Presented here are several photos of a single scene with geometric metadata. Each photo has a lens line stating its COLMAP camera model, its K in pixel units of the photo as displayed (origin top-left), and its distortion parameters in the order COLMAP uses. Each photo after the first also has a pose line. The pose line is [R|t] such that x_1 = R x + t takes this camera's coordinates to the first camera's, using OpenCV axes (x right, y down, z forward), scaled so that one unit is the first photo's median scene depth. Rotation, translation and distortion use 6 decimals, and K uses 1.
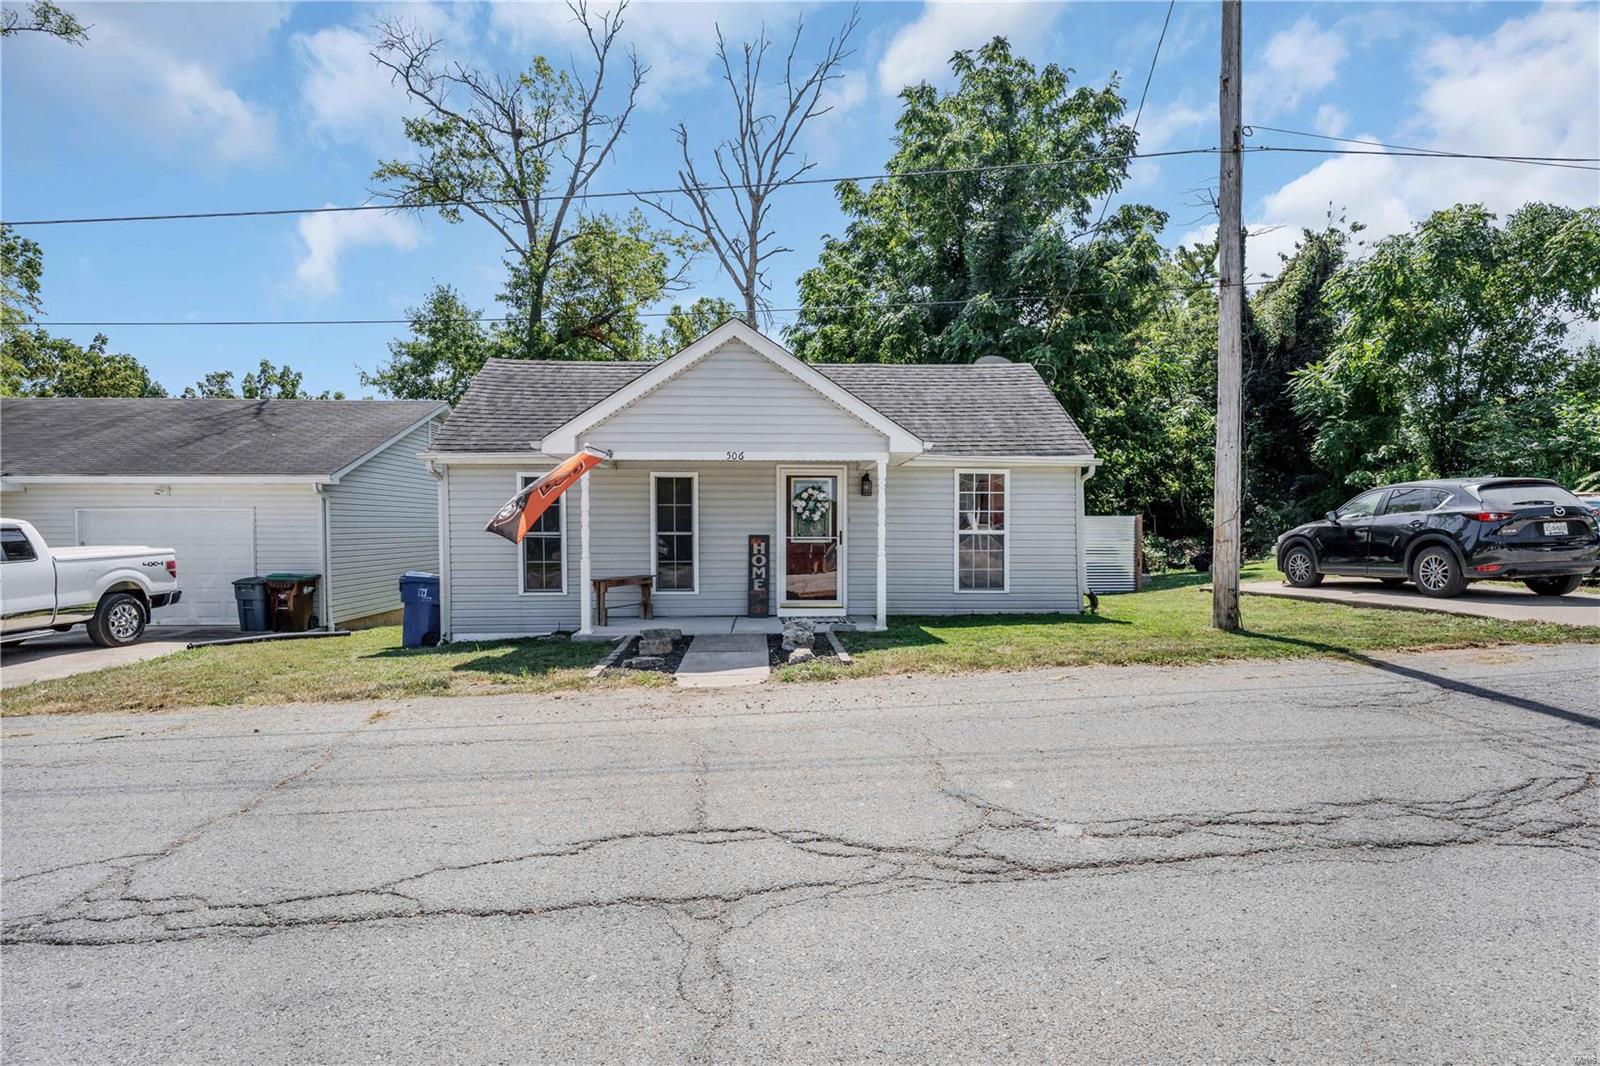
lens RADIAL K [[759.2, 0, 805.3], [0, 759.2, 538.7], [0, 0, 1]] dist [-0.012513, -0.000099]
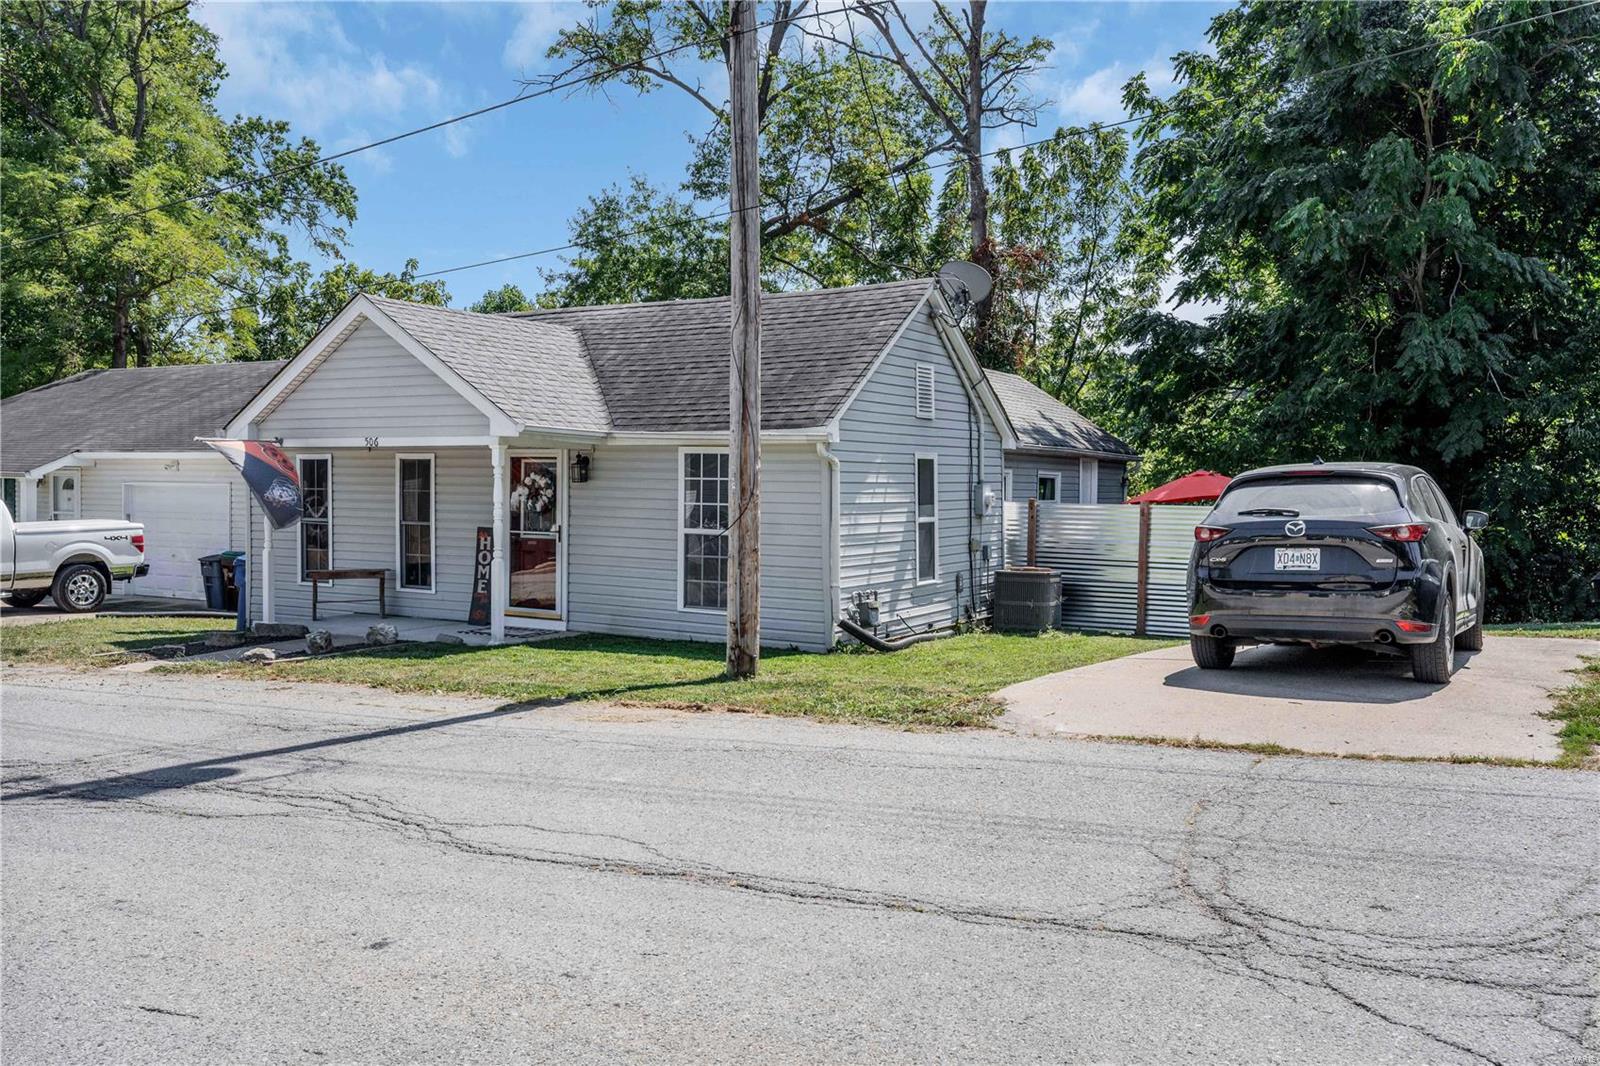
lens RADIAL K [[1315.4, 0, 799.5], [0, 1315.4, 518.6], [0, 0, 1]] dist [0.013021, 0.006346]
pose [[0.836001, 0.024298, -0.548190, 1.029583], [-0.020187, 0.999705, 0.013525, -0.041547], [0.548356, -0.000241, 0.836245, -0.033261]]
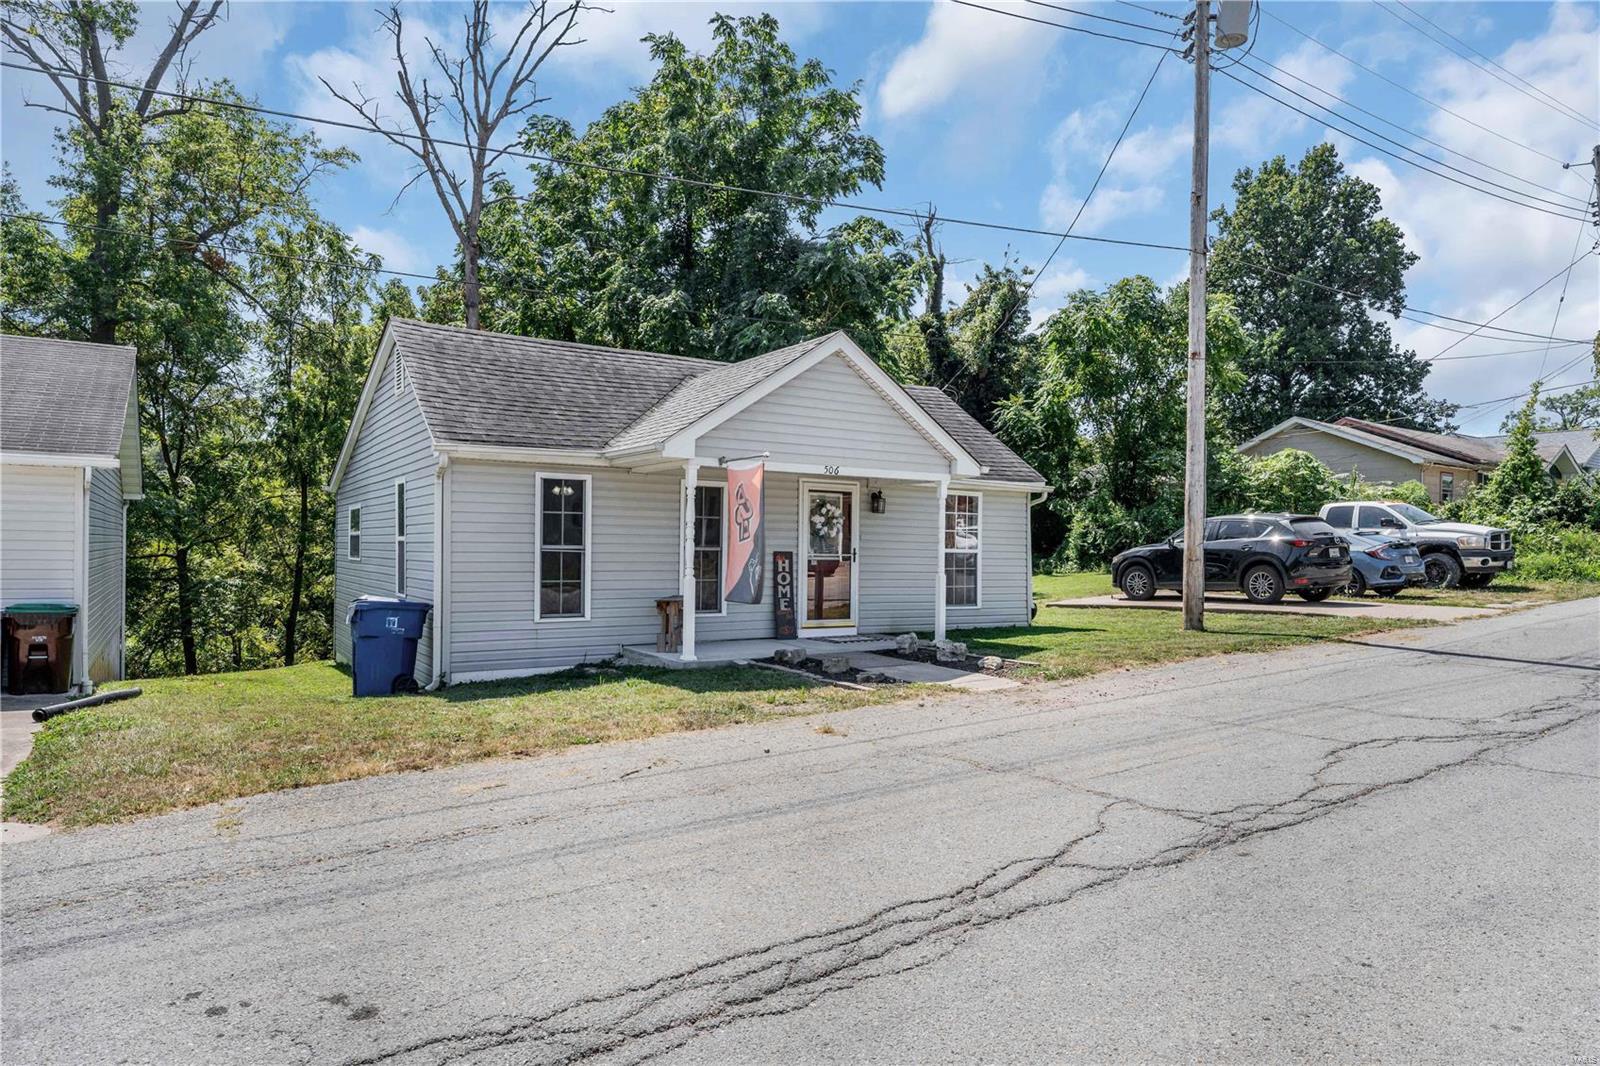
lens RADIAL K [[957.0, 0, 793.5], [0, 957.0, 532.4], [0, 0, 1]] dist [-0.007639, -0.000514]
pose [[0.868569, 0.020418, 0.495147, -0.635434], [-0.006463, 0.999533, -0.029879, 0.006896], [-0.495525, 0.022752, 0.868295, -0.036502]]
